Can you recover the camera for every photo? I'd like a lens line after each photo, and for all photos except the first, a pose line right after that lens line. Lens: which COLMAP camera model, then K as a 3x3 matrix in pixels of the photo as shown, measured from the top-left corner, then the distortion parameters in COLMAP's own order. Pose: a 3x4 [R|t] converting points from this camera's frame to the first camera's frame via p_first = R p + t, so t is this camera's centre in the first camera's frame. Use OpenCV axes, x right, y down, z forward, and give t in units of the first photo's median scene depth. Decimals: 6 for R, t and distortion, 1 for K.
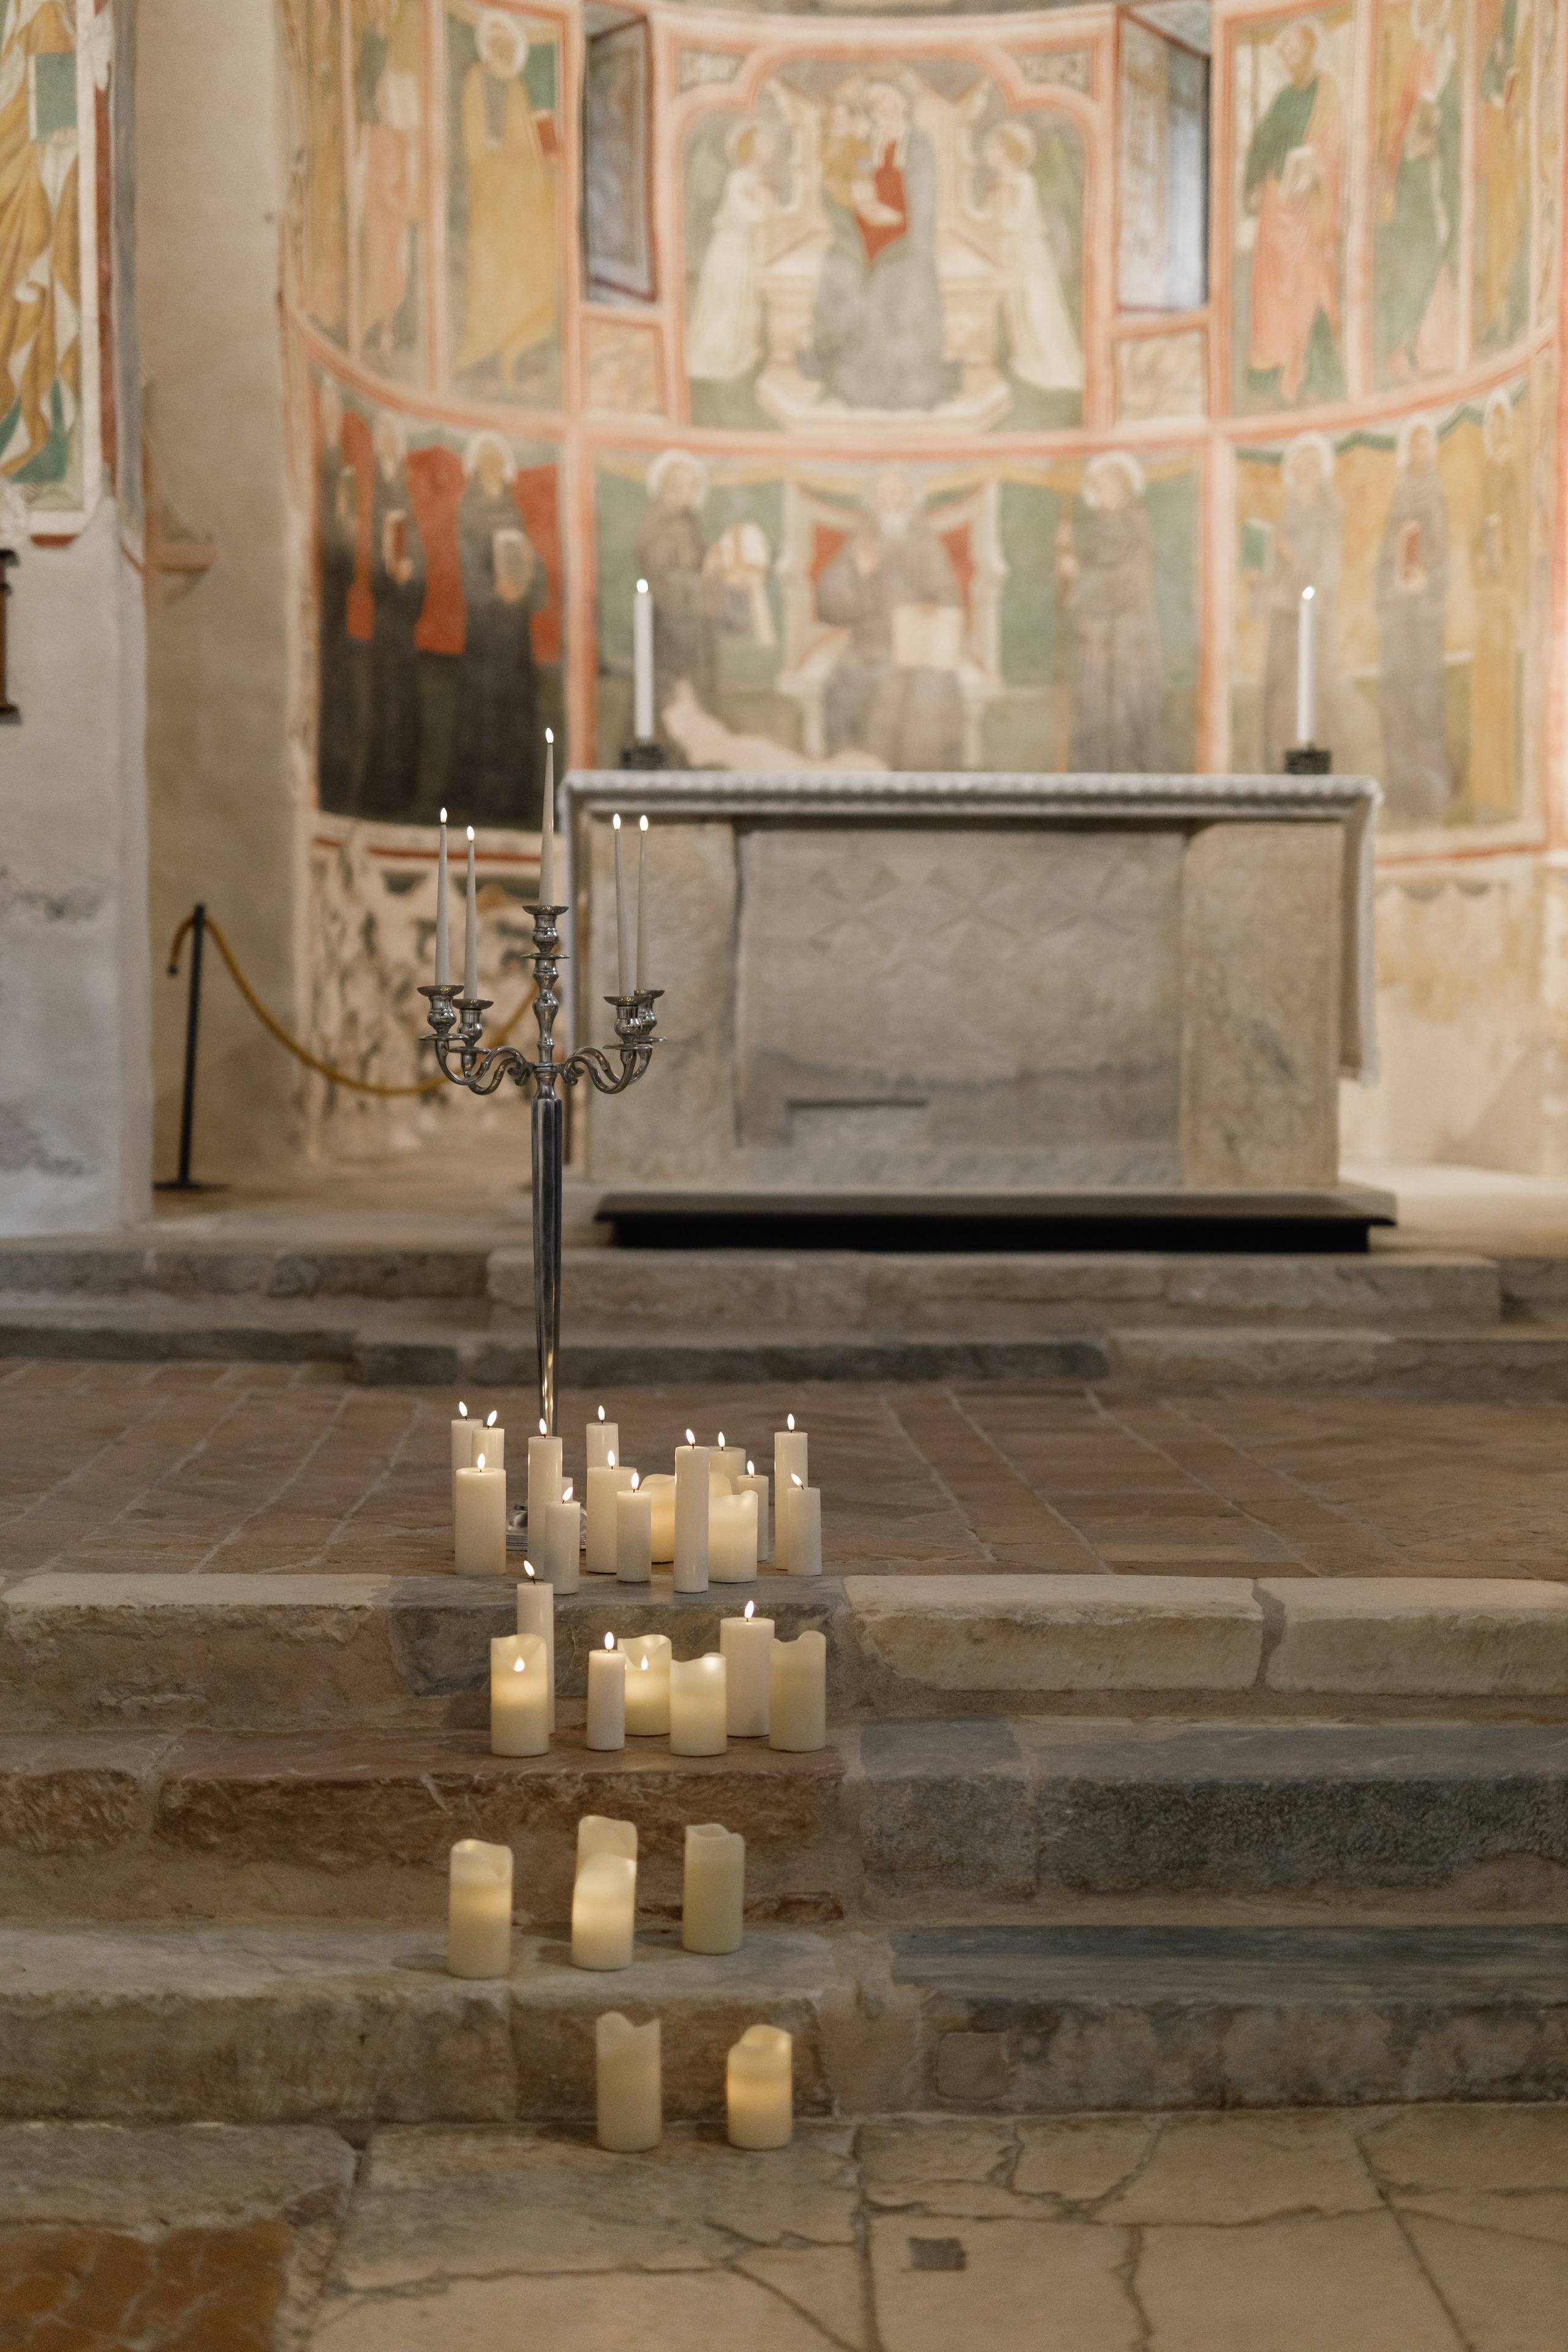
lens RADIAL K [[3419.2, 0, 782.9], [0, 3419.2, 1223.6], [0, 0, 1]] dist [0.001896, 0.000000]
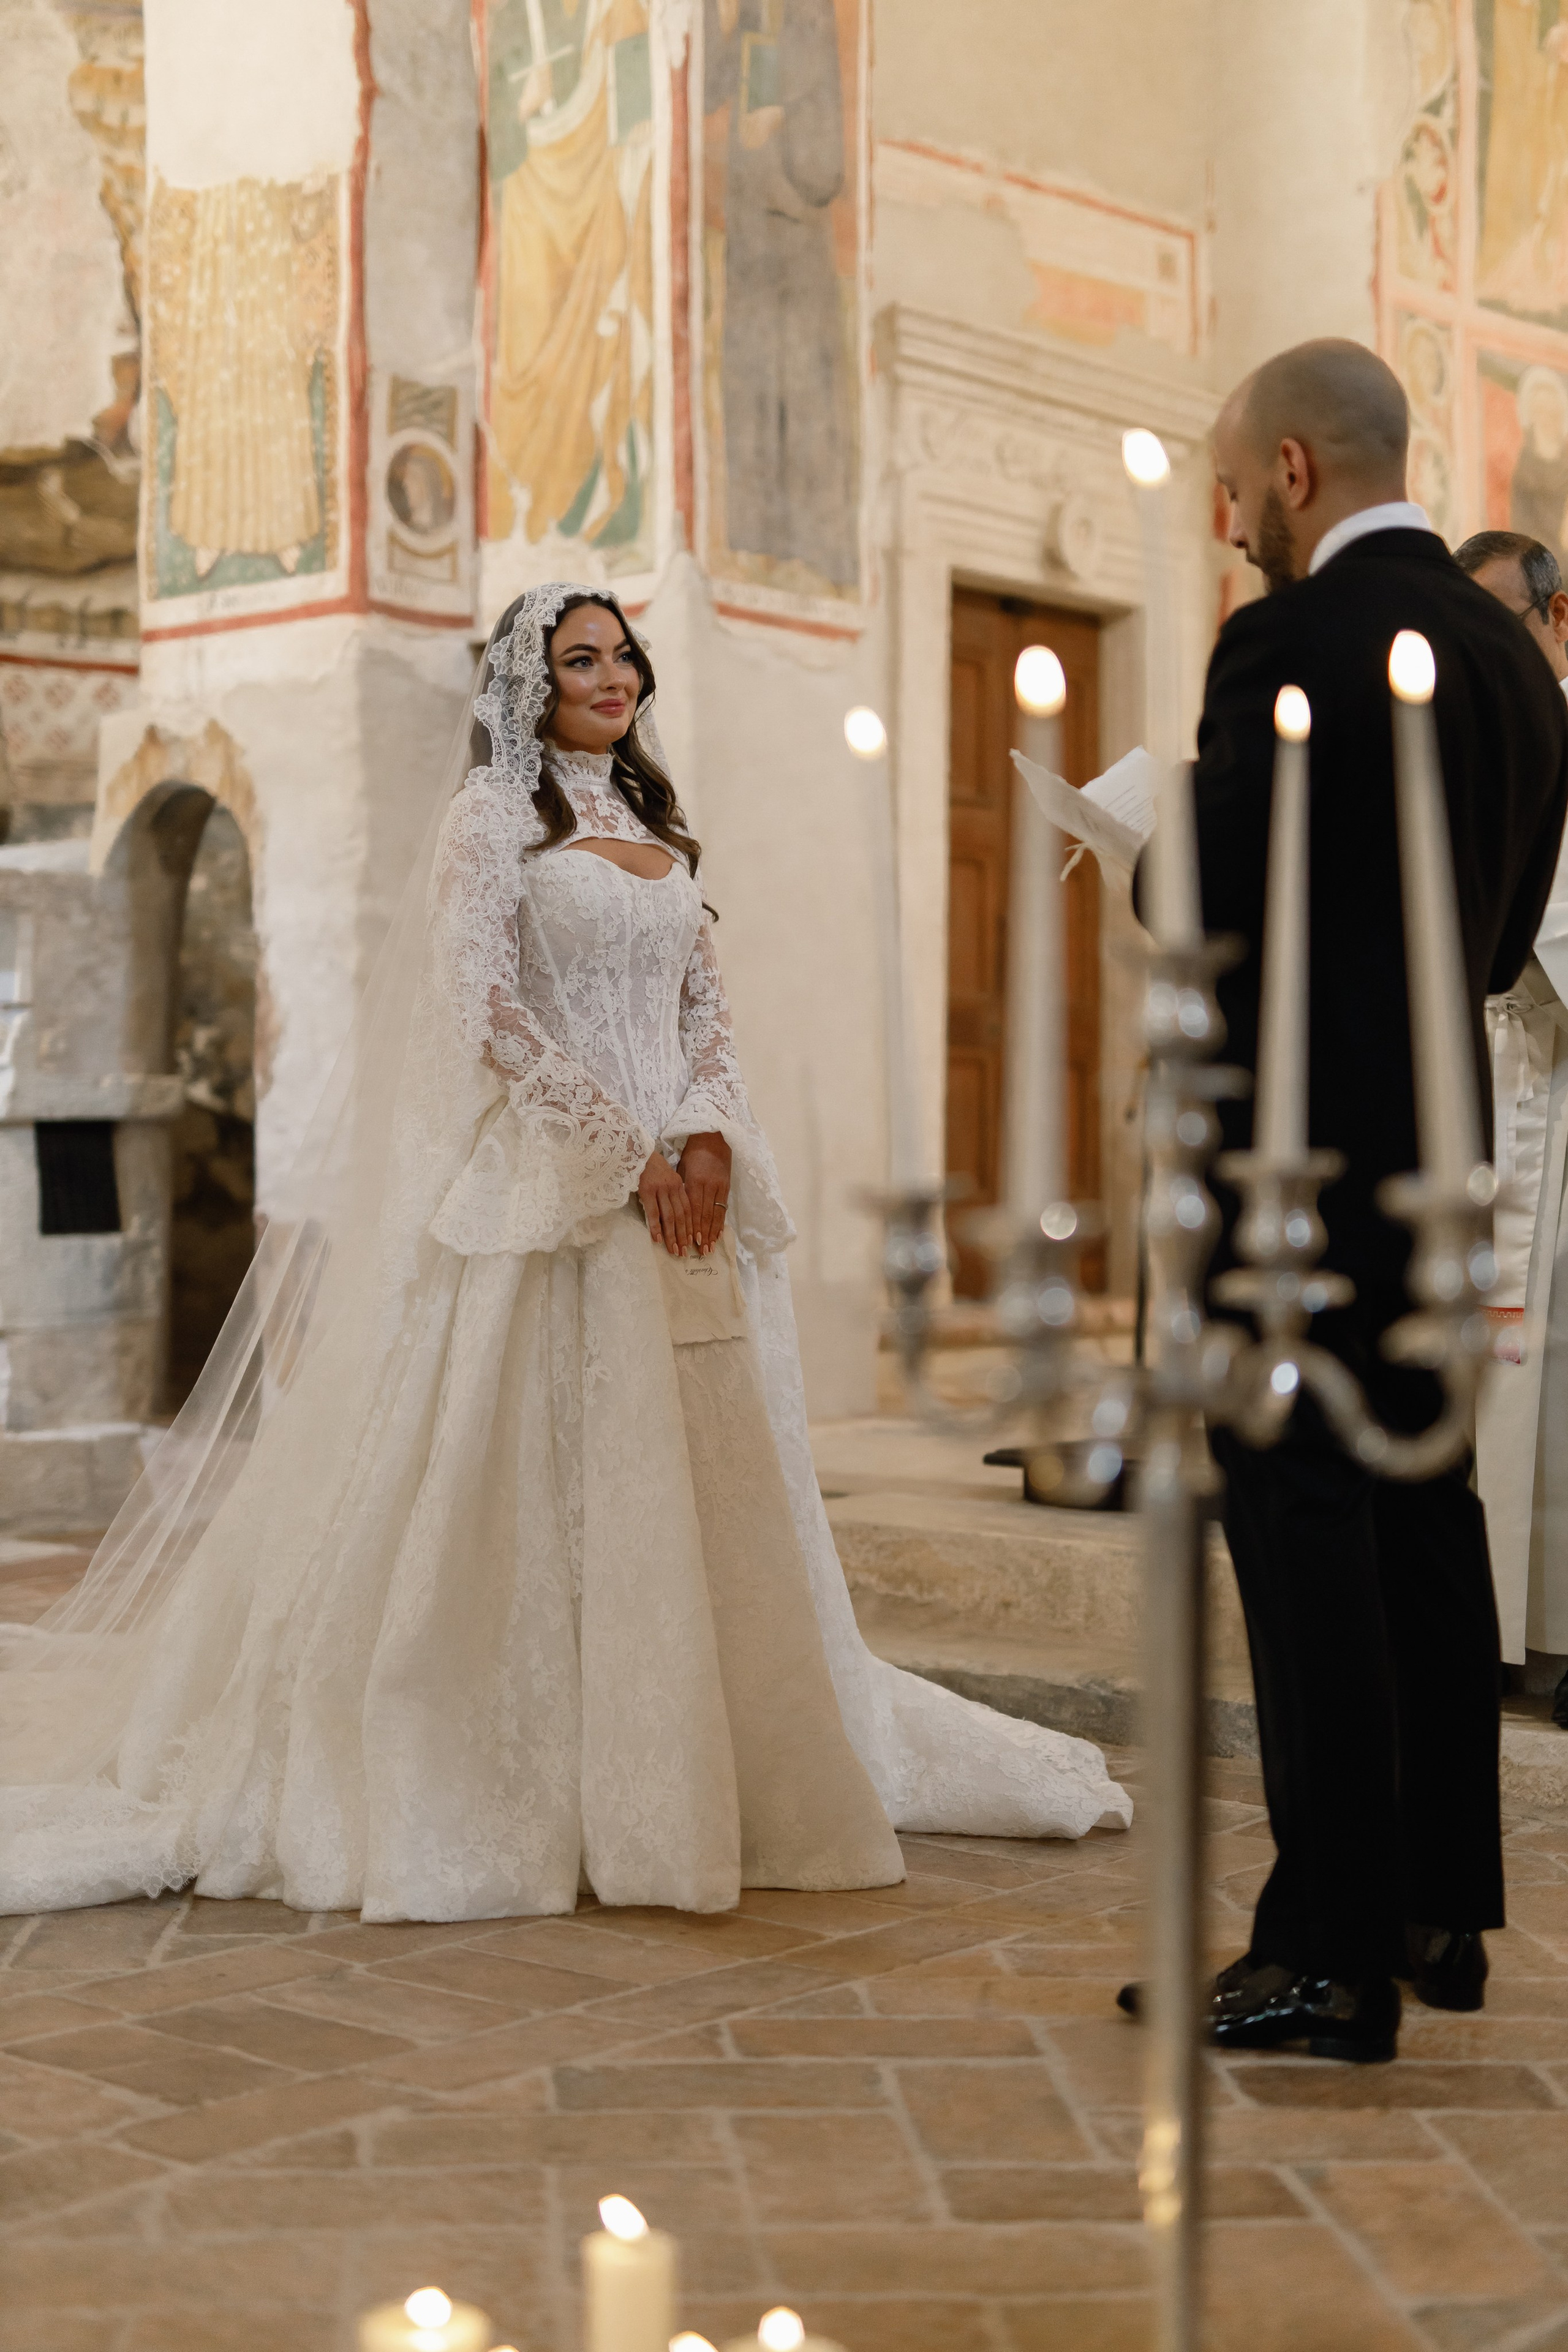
lens RADIAL K [[3419.2, 0, 900.5], [0, 3419.2, 1145.3], [0, 0, 1]] dist [0.001896, 0.000000]
pose [[0.740792, -0.011330, -0.671639, 0.294279], [-0.031686, 0.998155, -0.051787, -0.021185], [0.670987, 0.059645, 0.739066, 0.323757]]
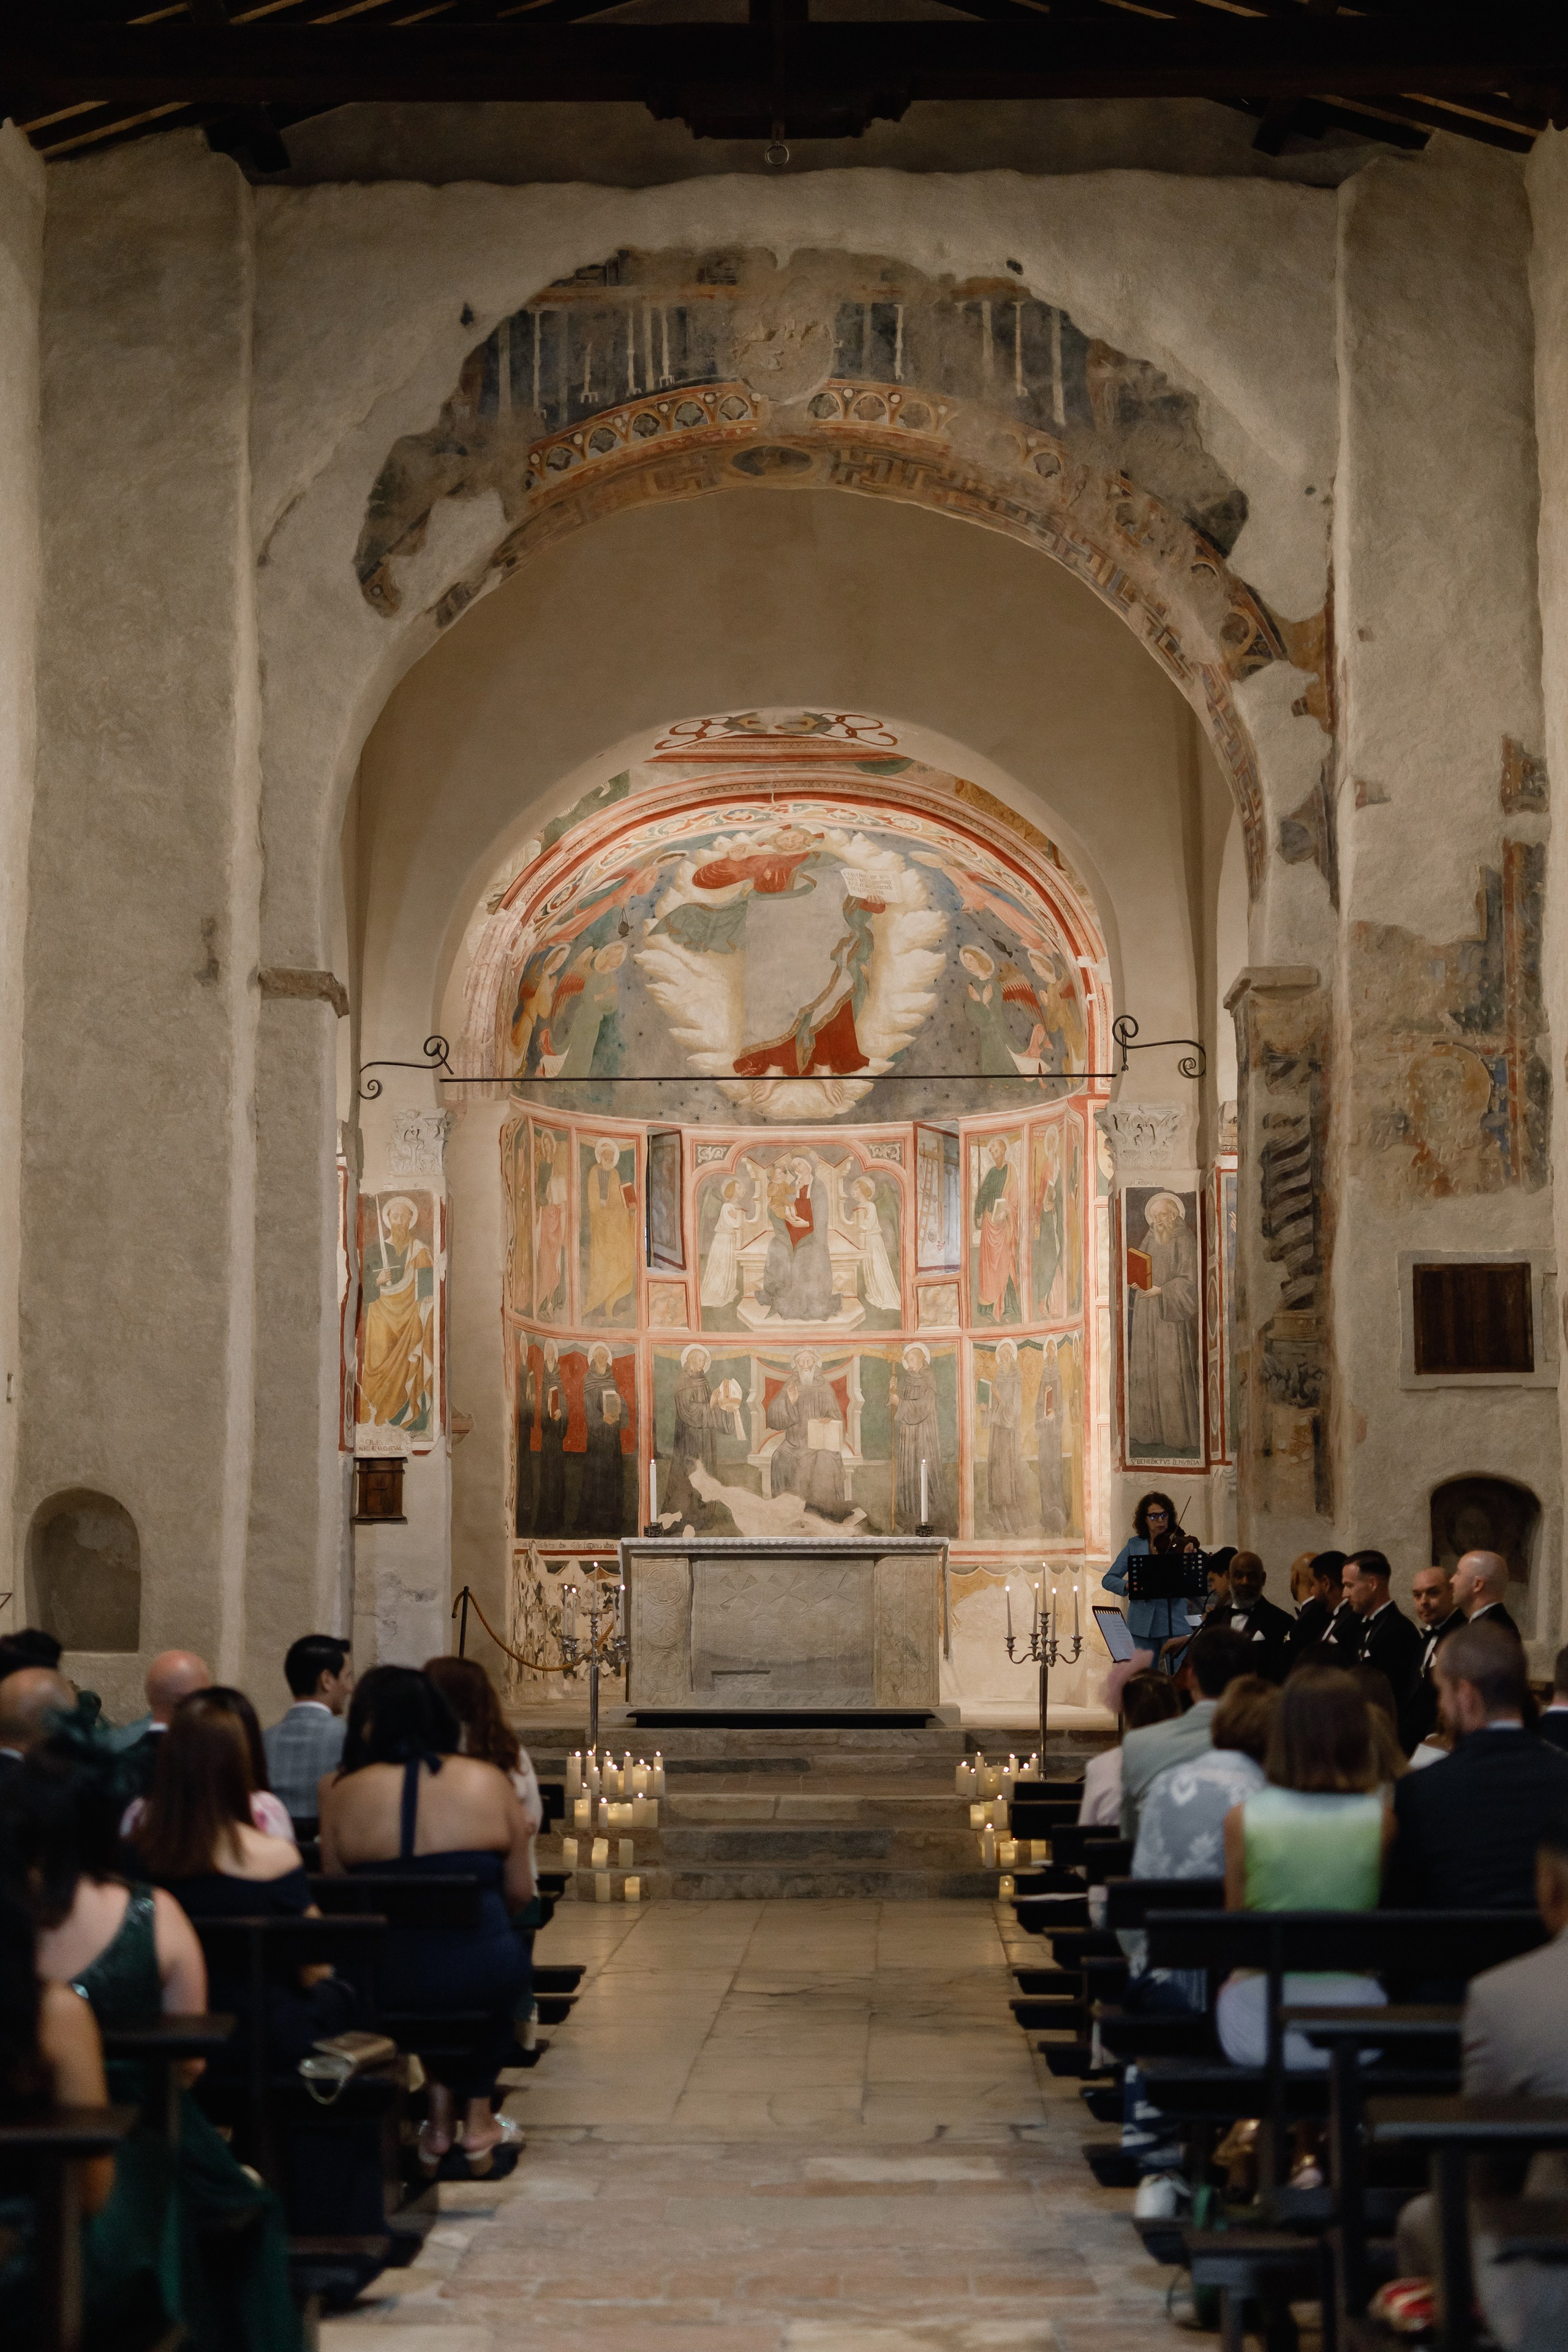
lens RADIAL K [[3938.1, 0, 787.5], [0, 3938.1, 1152.8], [0, 0, 1]] dist [0.058163, 0.000000]
pose [[0.998607, -0.011726, -0.051445, 0.162390], [0.002671, 0.984977, -0.172663, 0.068026], [0.052697, 0.172285, 0.983637, -1.450599]]
